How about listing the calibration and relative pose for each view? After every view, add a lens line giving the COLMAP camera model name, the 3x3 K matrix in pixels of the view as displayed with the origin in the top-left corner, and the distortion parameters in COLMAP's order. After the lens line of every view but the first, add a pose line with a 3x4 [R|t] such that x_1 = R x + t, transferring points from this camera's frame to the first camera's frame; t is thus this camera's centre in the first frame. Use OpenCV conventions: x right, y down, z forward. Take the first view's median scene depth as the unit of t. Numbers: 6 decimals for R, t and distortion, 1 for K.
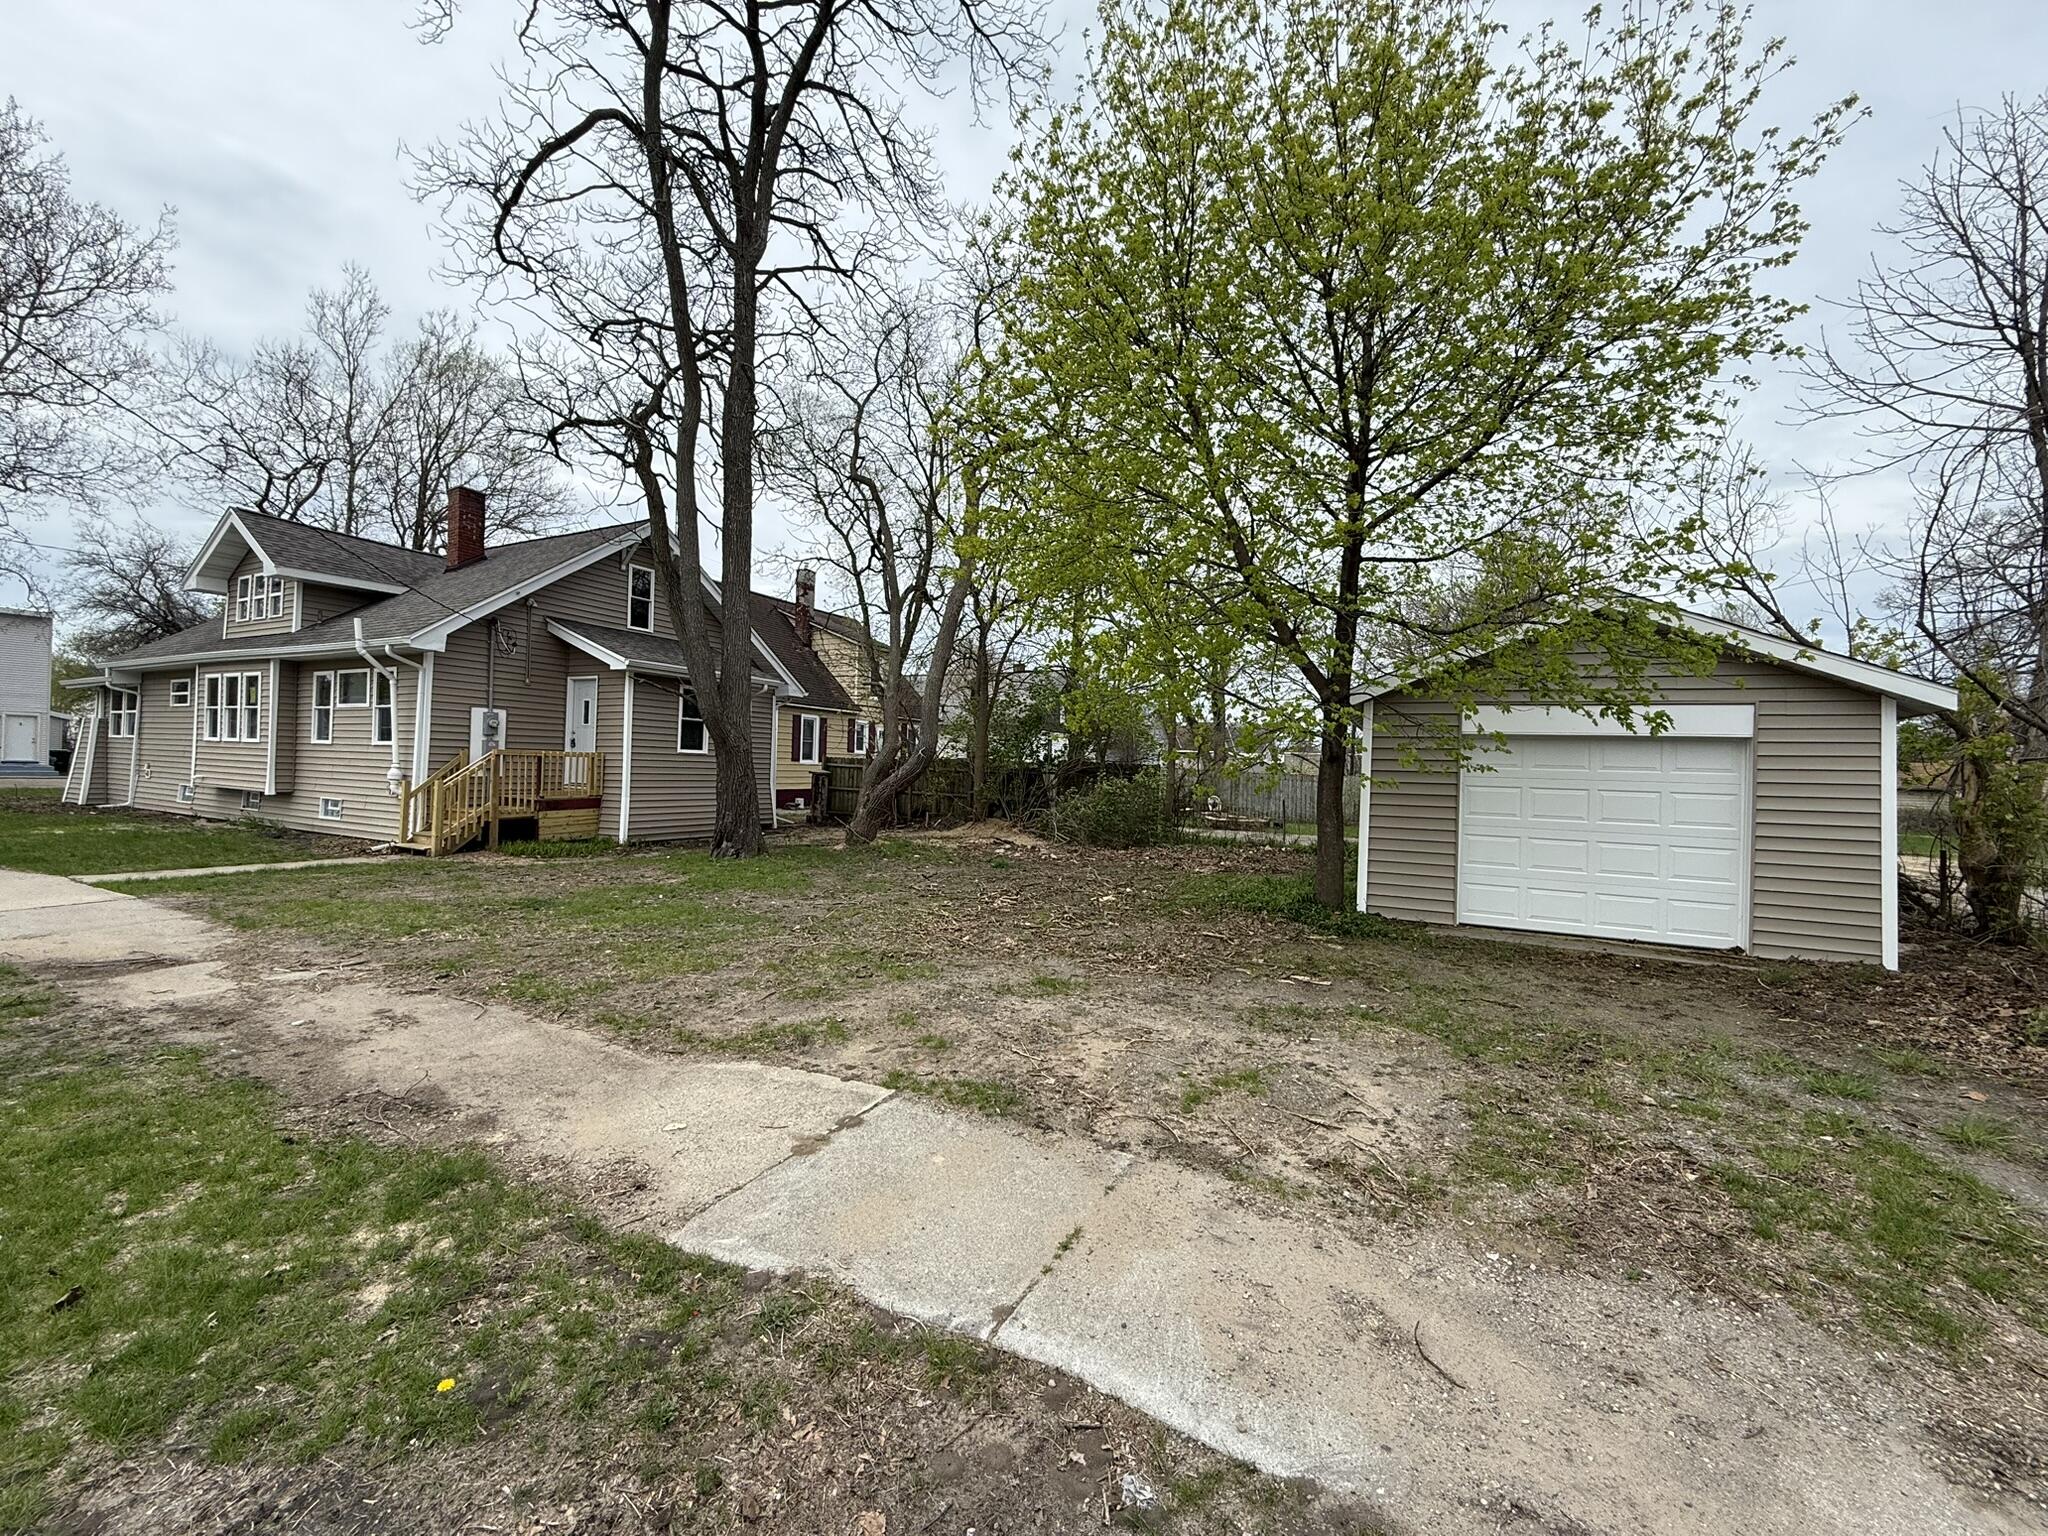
lens RADIAL K [[815.9, 0, 1013.7], [0, 815.9, 761.1], [0, 0, 1]] dist [0.001211, -0.000411]
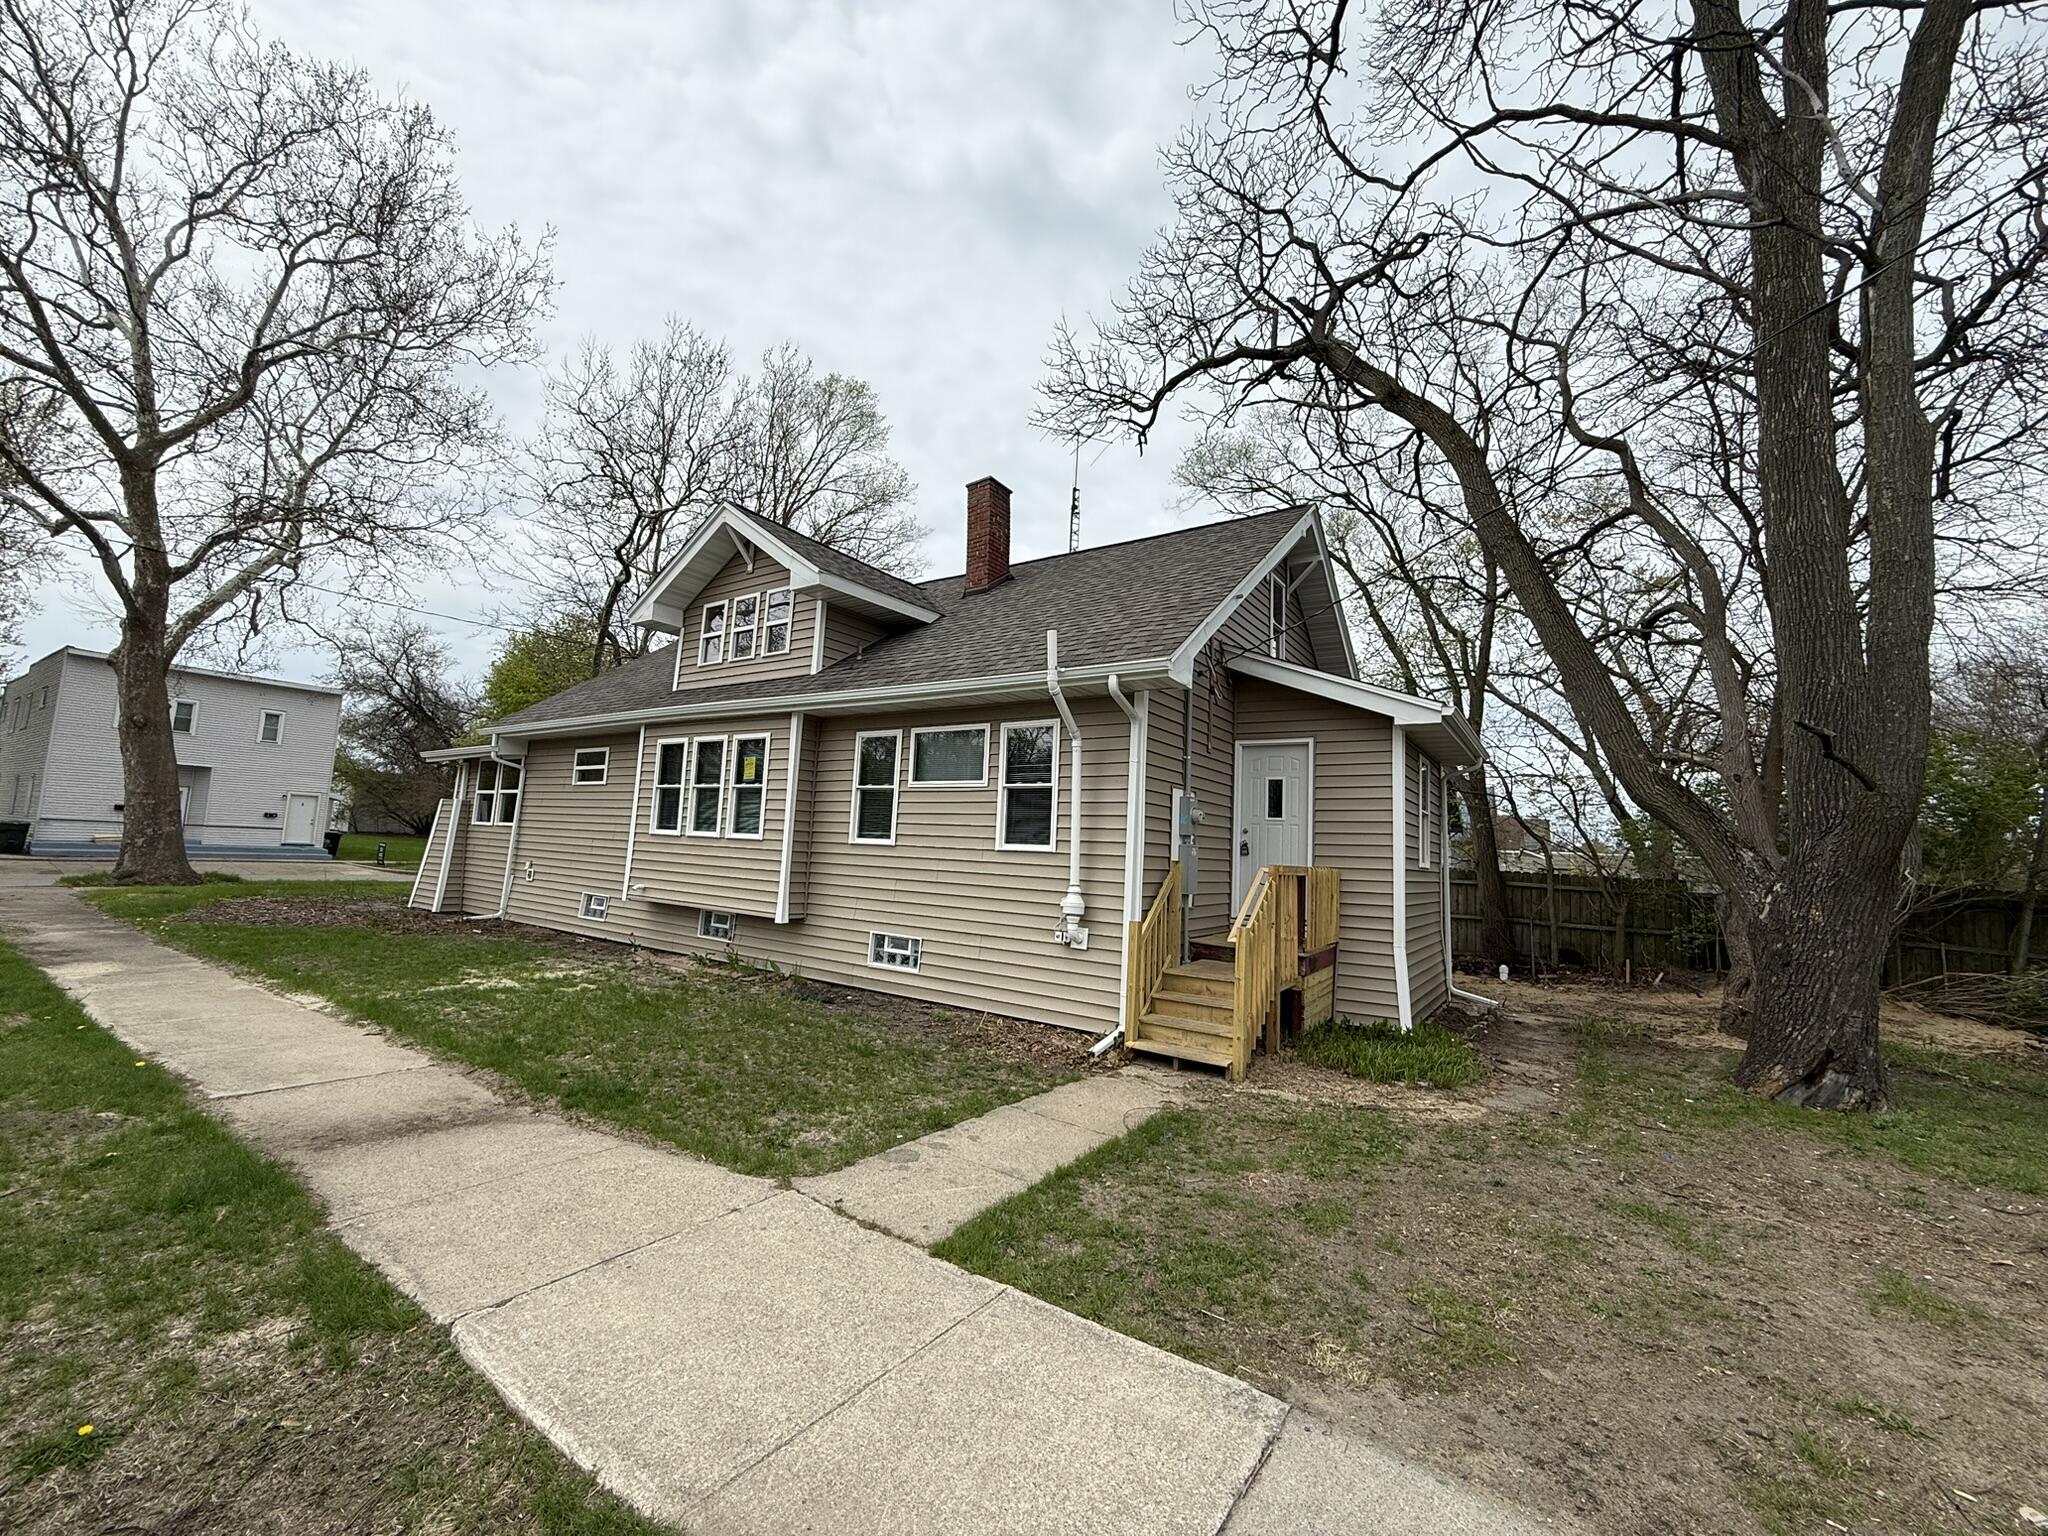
lens RADIAL K [[815.9, 0, 1013.7], [0, 815.9, 761.1], [0, 0, 1]] dist [0.001211, -0.000411]
pose [[0.992057, 0.005194, -0.125685, -0.607945], [-0.018994, 0.993877, -0.108852, -0.017139], [0.124350, 0.110374, 0.986080, 0.355303]]
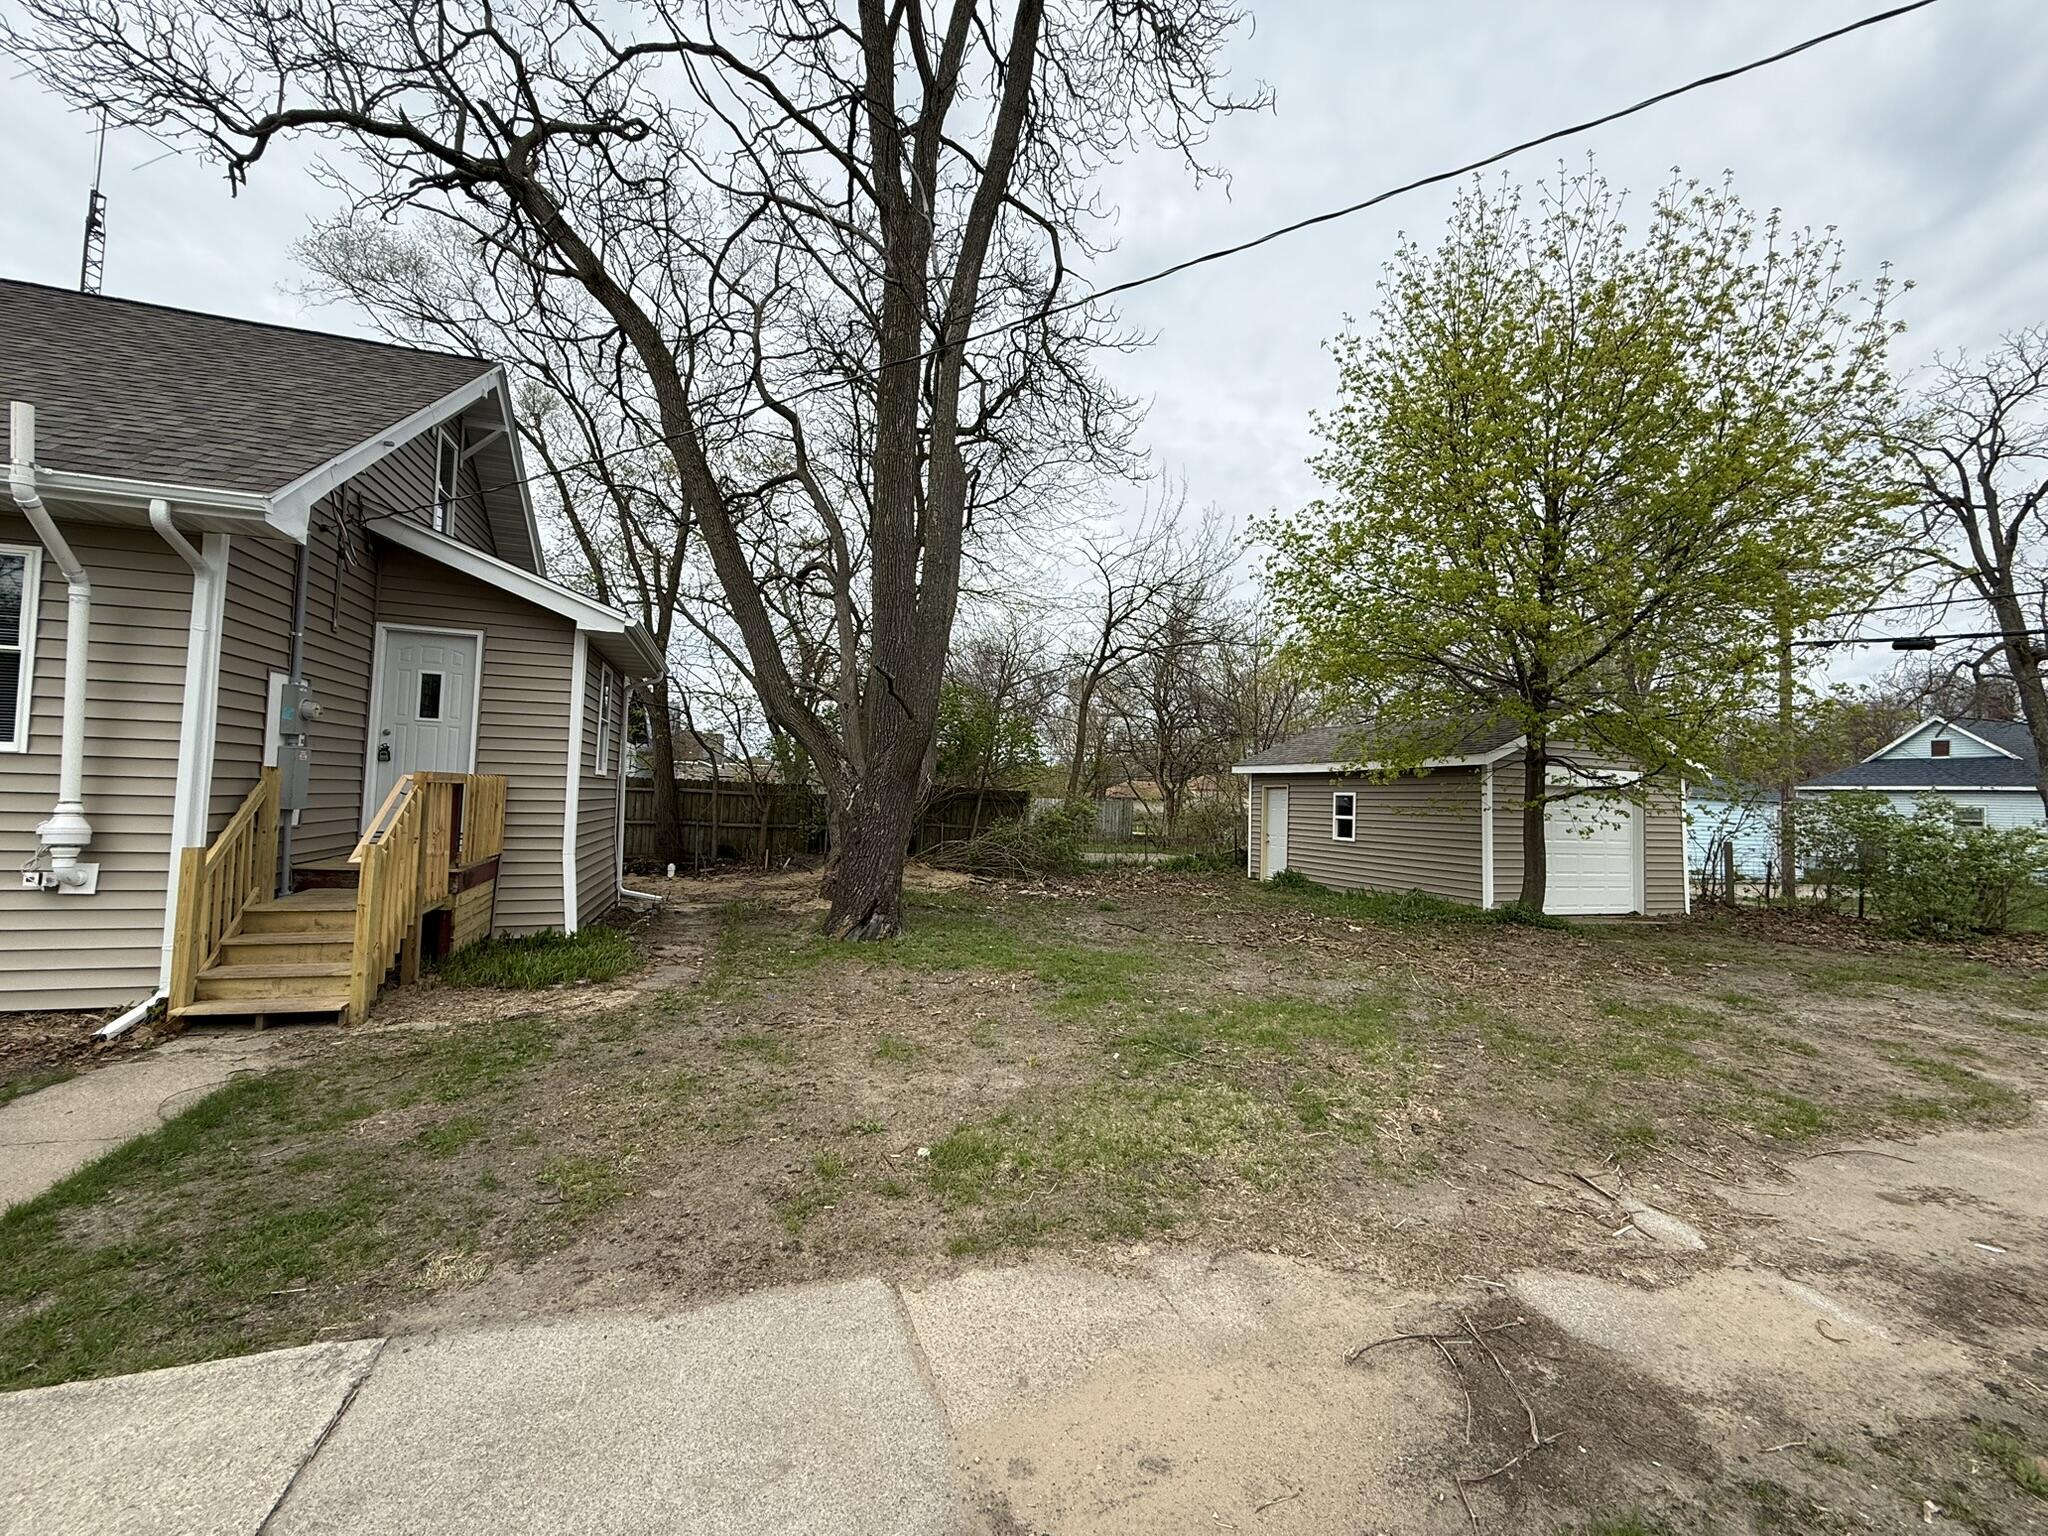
lens RADIAL K [[815.9, 0, 1013.7], [0, 815.9, 761.1], [0, 0, 1]] dist [0.001211, -0.000411]
pose [[0.697530, 0.027338, 0.716034, -0.603974], [-0.020158, 0.999625, -0.018528, -0.015352], [-0.716272, -0.001510, 0.697819, 0.348179]]
